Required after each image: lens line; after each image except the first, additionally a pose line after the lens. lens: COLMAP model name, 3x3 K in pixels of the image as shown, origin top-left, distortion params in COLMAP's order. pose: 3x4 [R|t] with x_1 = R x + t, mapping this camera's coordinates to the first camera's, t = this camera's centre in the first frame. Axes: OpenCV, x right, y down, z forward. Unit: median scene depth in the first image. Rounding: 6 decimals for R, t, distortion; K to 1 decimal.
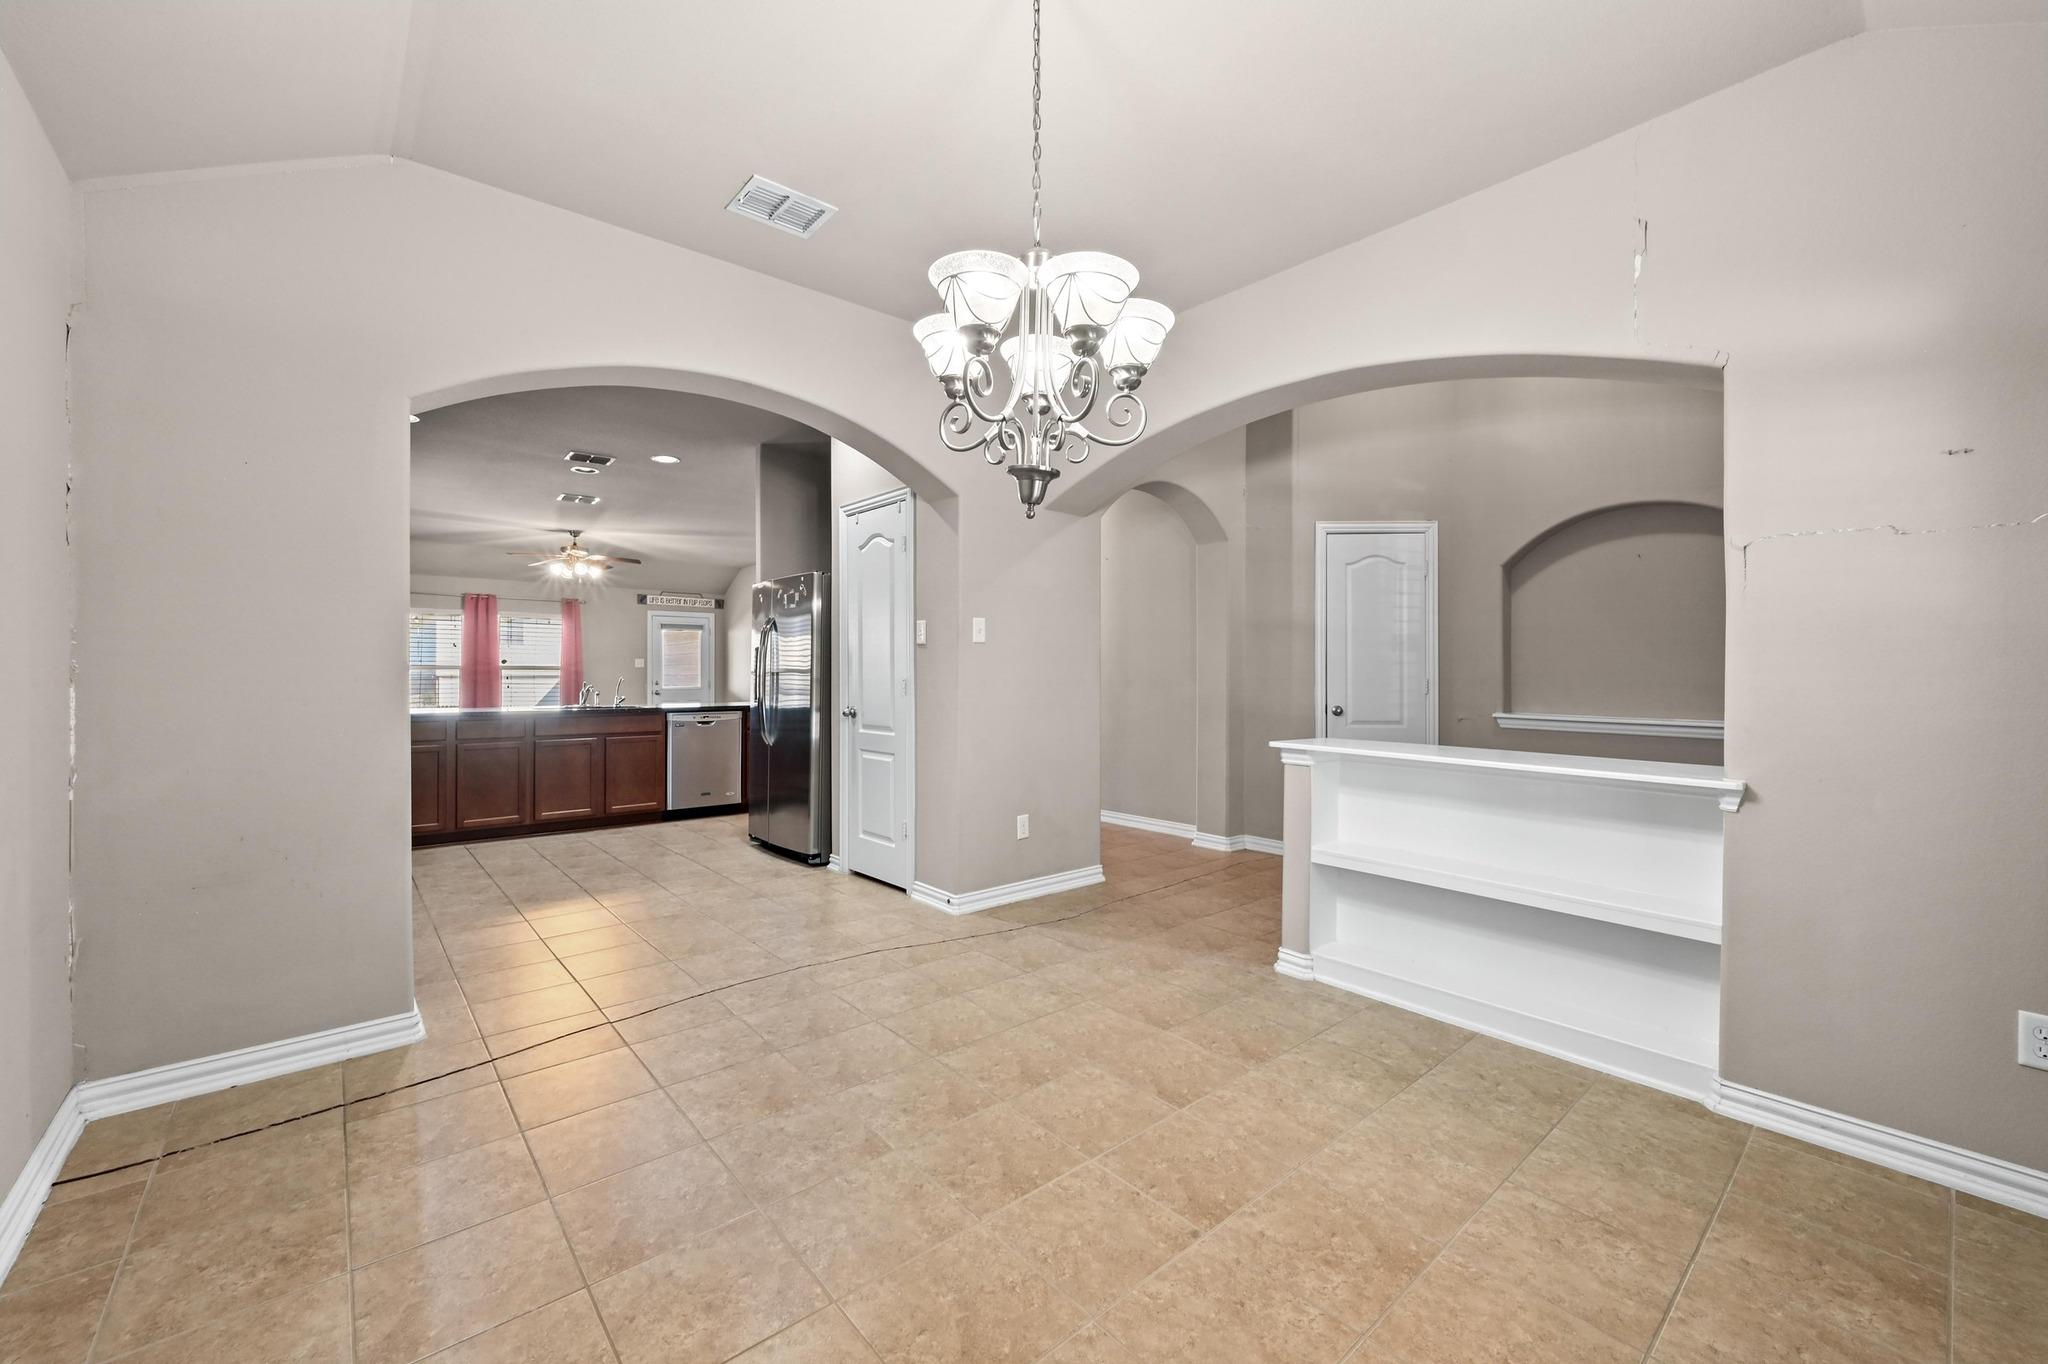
lens RADIAL K [[807.7, 0, 1030.1], [0, 807.7, 673.5], [0, 0, 1]] dist [-0.001722, 0.000403]
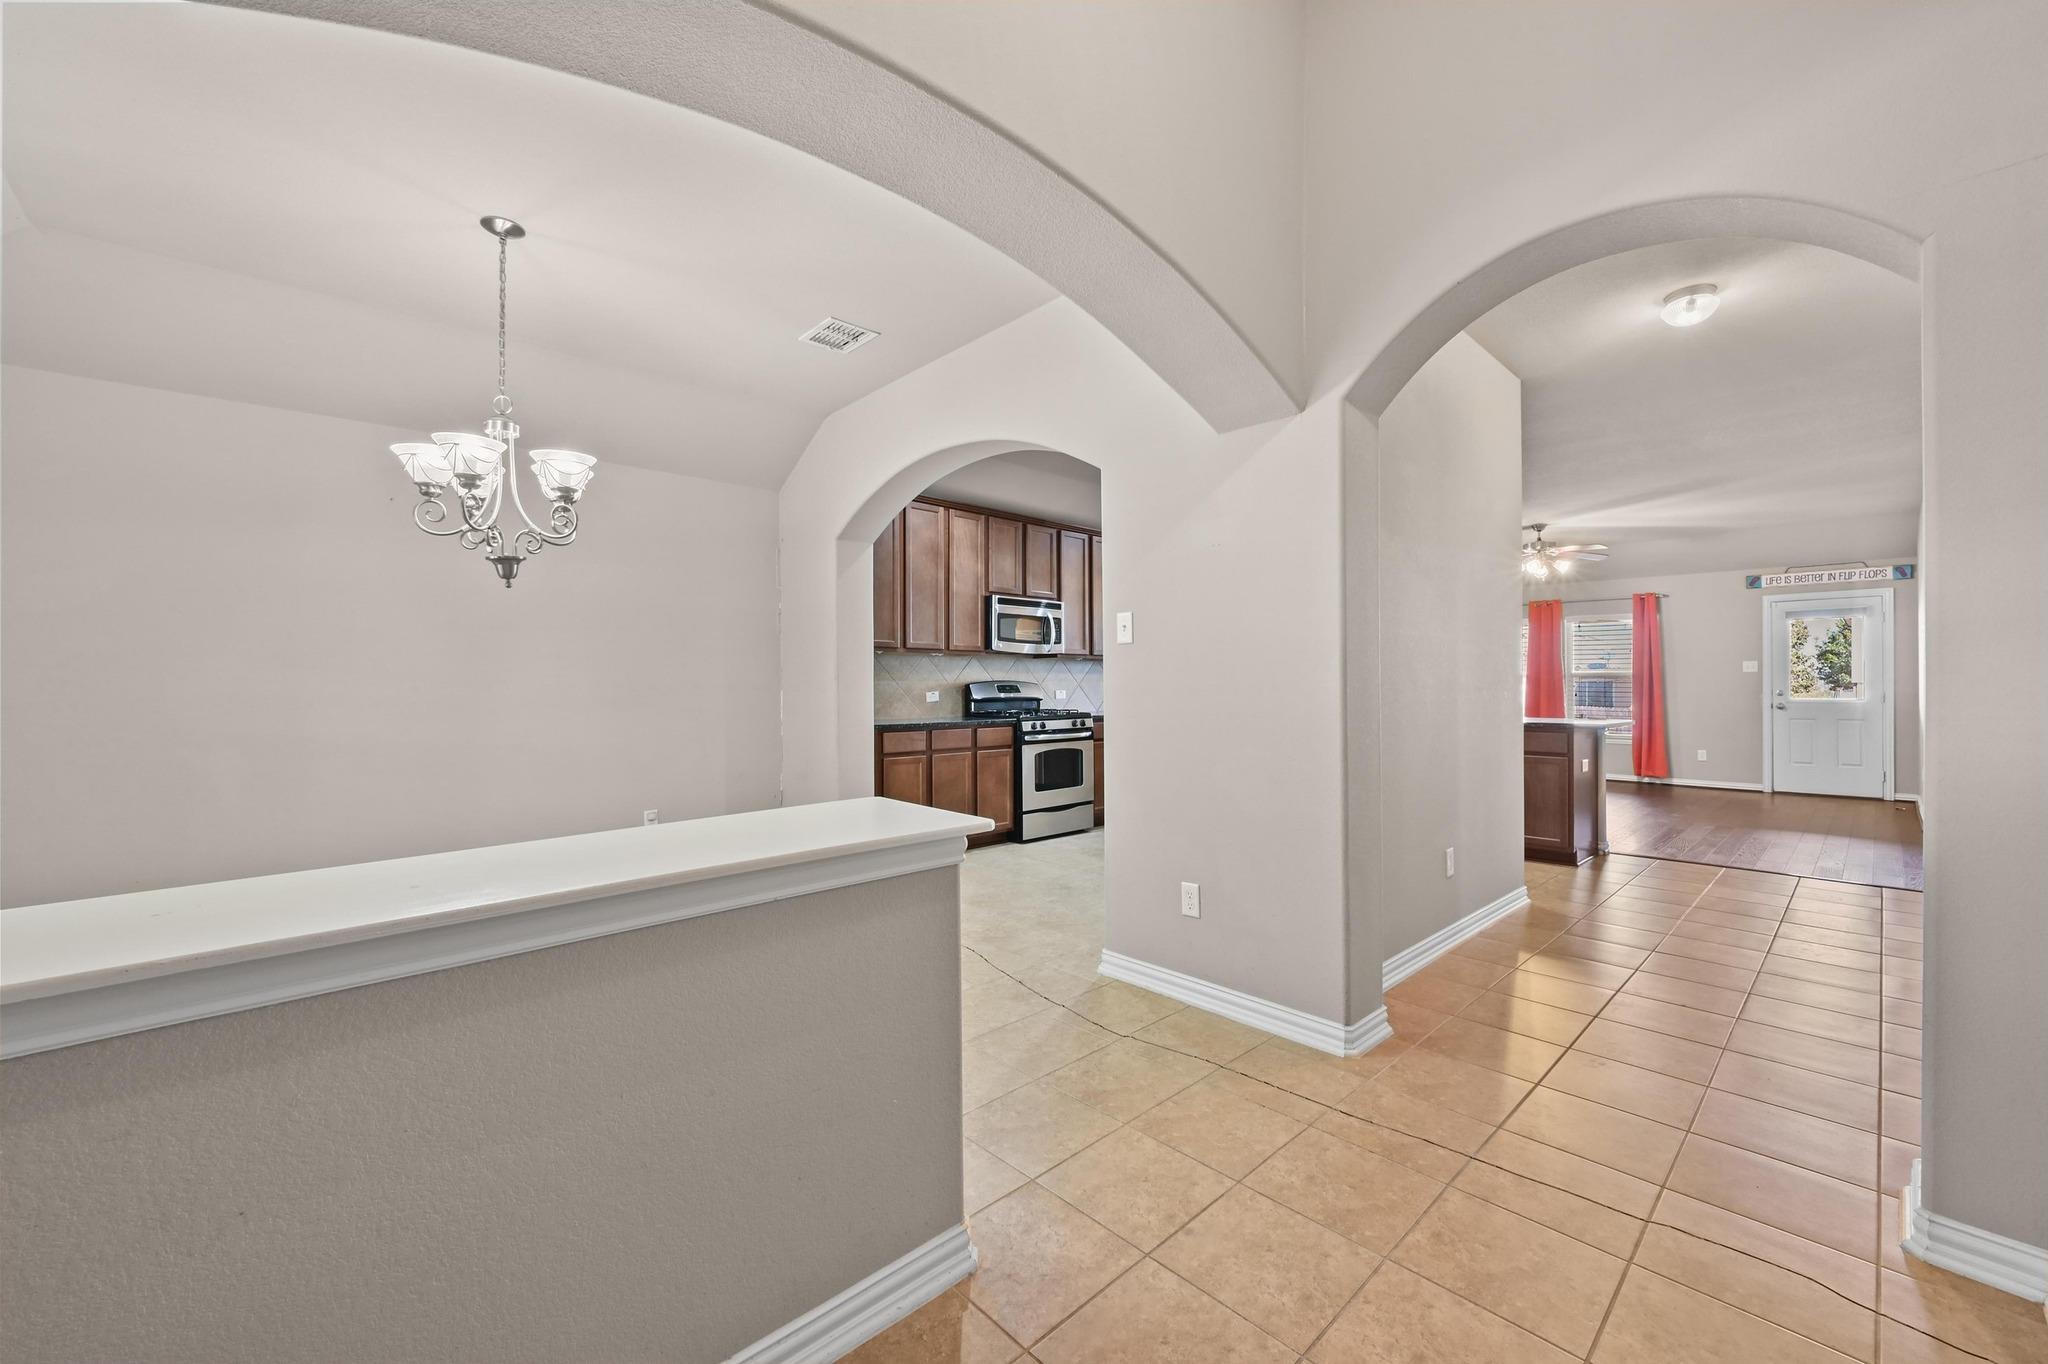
lens RADIAL K [[807.7, 0, 1029.6], [0, 807.7, 676.9], [0, 0, 1]] dist [-0.001722, 0.000403]
pose [[0.039724, -0.010731, -0.999153, 0.478599], [0.005184, 0.999931, -0.010533, 0.001913], [0.999197, -0.004761, 0.039777, 0.577428]]
